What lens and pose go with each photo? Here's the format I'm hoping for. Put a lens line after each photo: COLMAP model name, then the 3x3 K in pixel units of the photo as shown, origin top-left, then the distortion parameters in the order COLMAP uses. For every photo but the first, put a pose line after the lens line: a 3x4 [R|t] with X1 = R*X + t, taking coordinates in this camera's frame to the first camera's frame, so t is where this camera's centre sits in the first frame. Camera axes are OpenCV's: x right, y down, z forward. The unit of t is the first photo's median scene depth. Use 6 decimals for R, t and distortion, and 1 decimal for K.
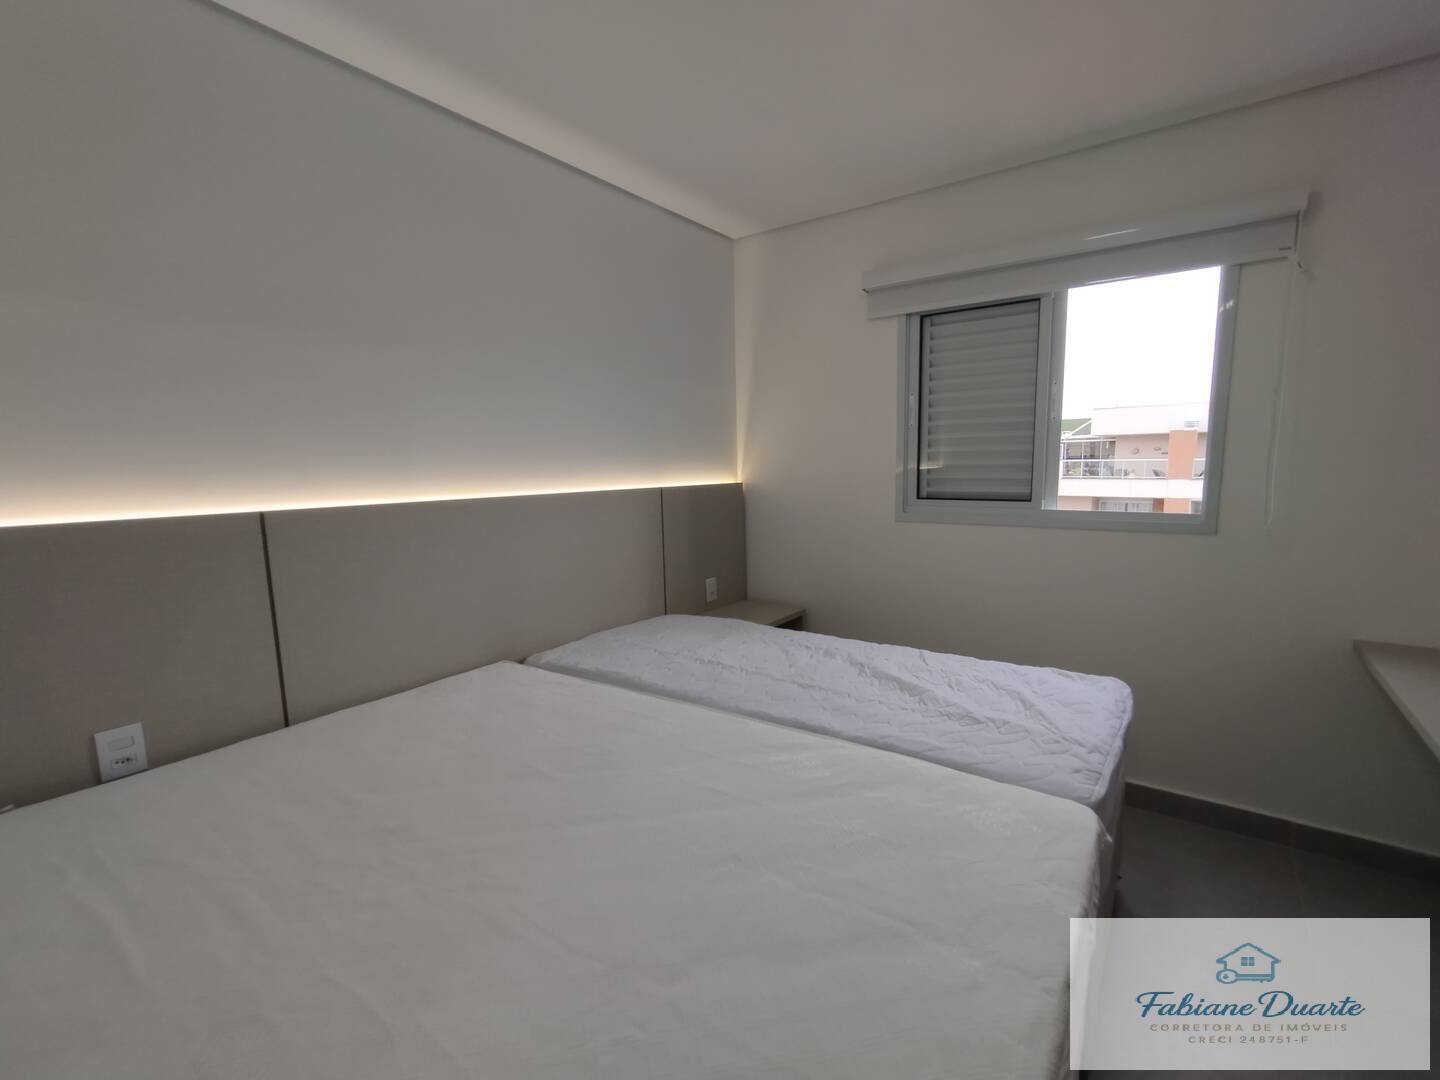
lens RADIAL K [[651.9, 0, 729.8], [0, 651.9, 553.0], [0, 0, 1]] dist [-0.006454, 0.002355]
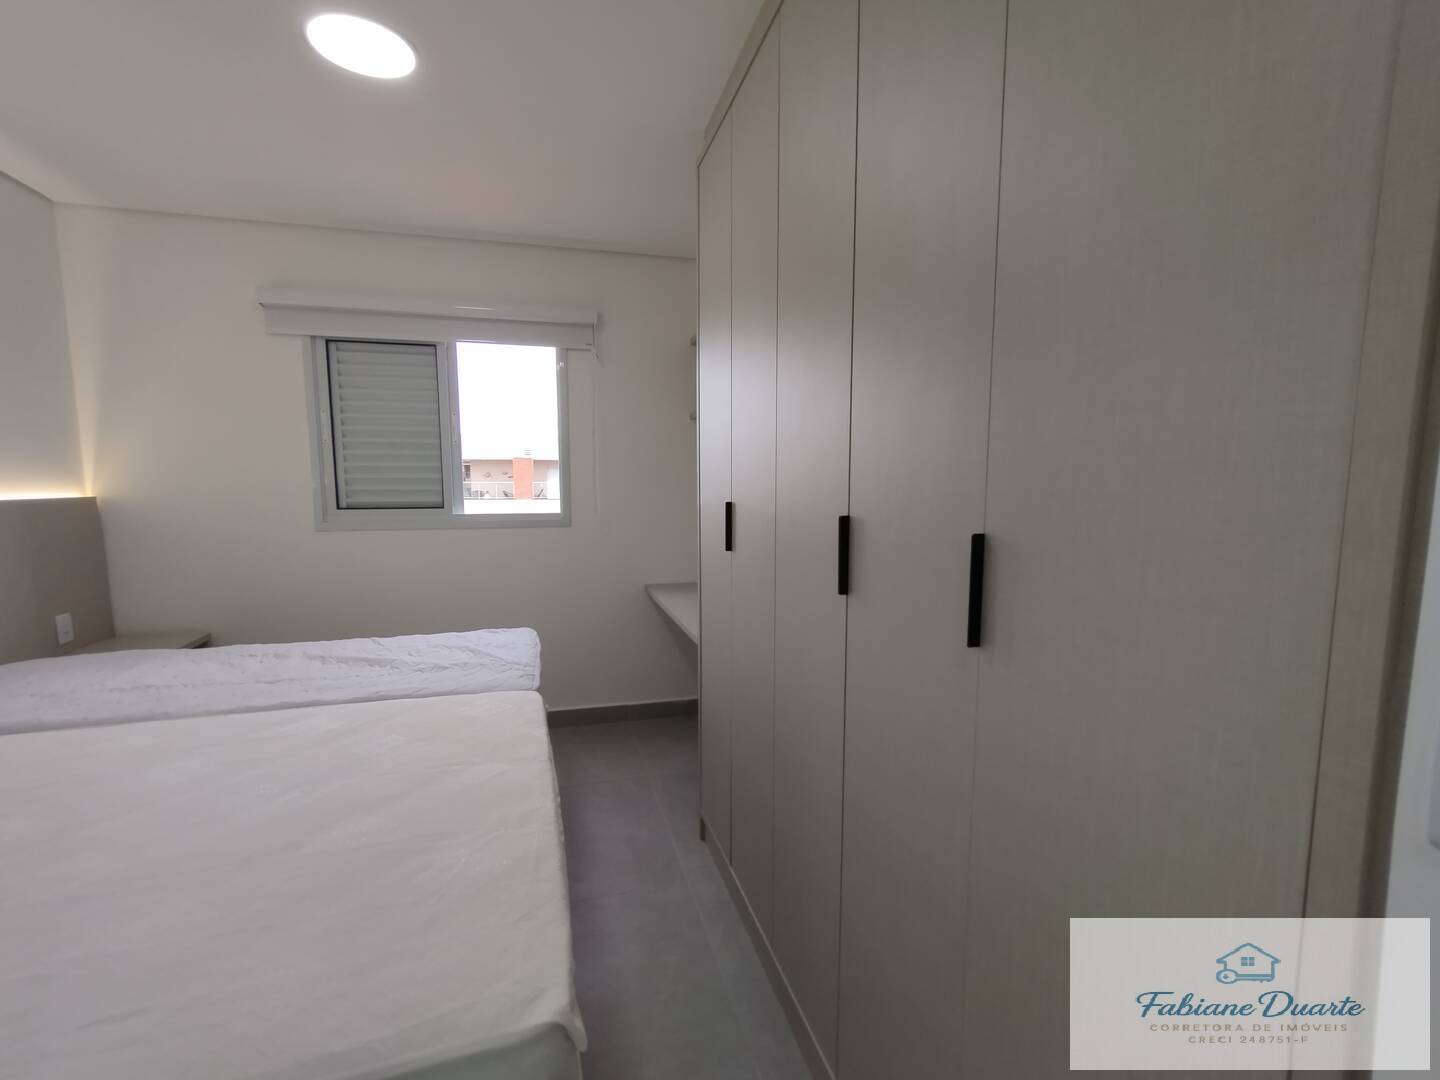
lens RADIAL K [[651.9, 0, 727.4], [0, 651.9, 544.8], [0, 0, 1]] dist [-0.006454, 0.002355]
pose [[0.615978, -0.063366, 0.785211, -0.205166], [0.099637, 0.995022, 0.002135, 0.046914], [-0.781437, 0.076921, 0.619225, -0.201163]]
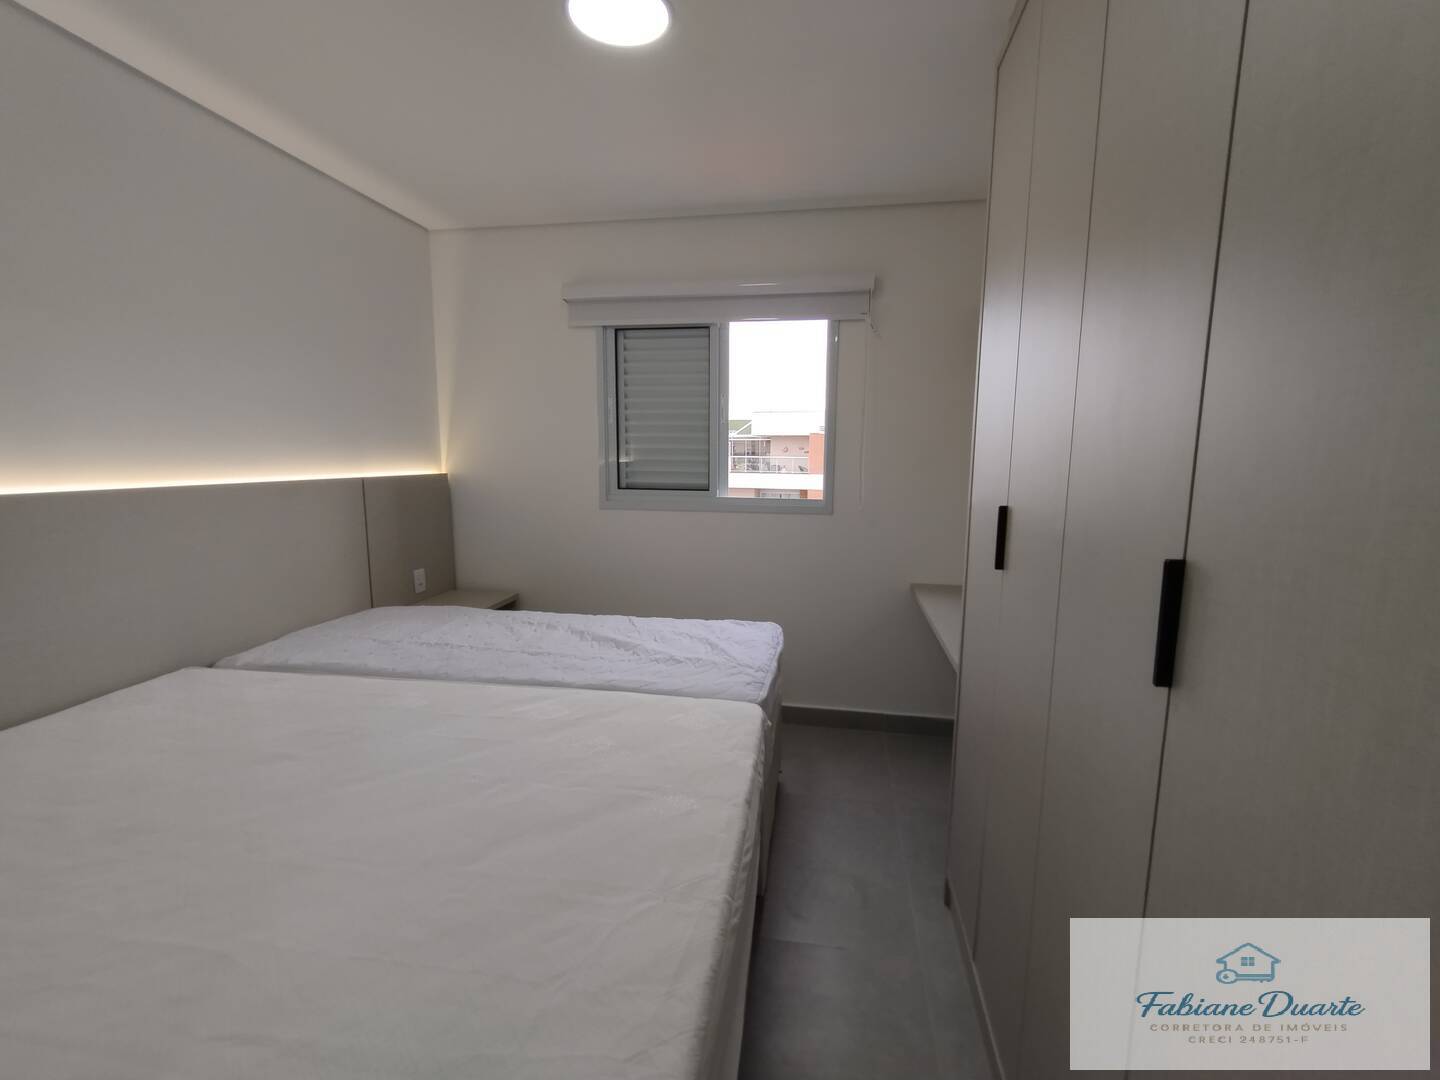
lens RADIAL K [[651.9, 0, 728.2], [0, 651.9, 545.7], [0, 0, 1]] dist [-0.006454, 0.002355]
pose [[0.893658, -0.039372, 0.447018, -0.069463], [0.038920, 0.999190, 0.010198, 0.015628], [-0.447057, 0.008284, 0.894467, -0.137434]]
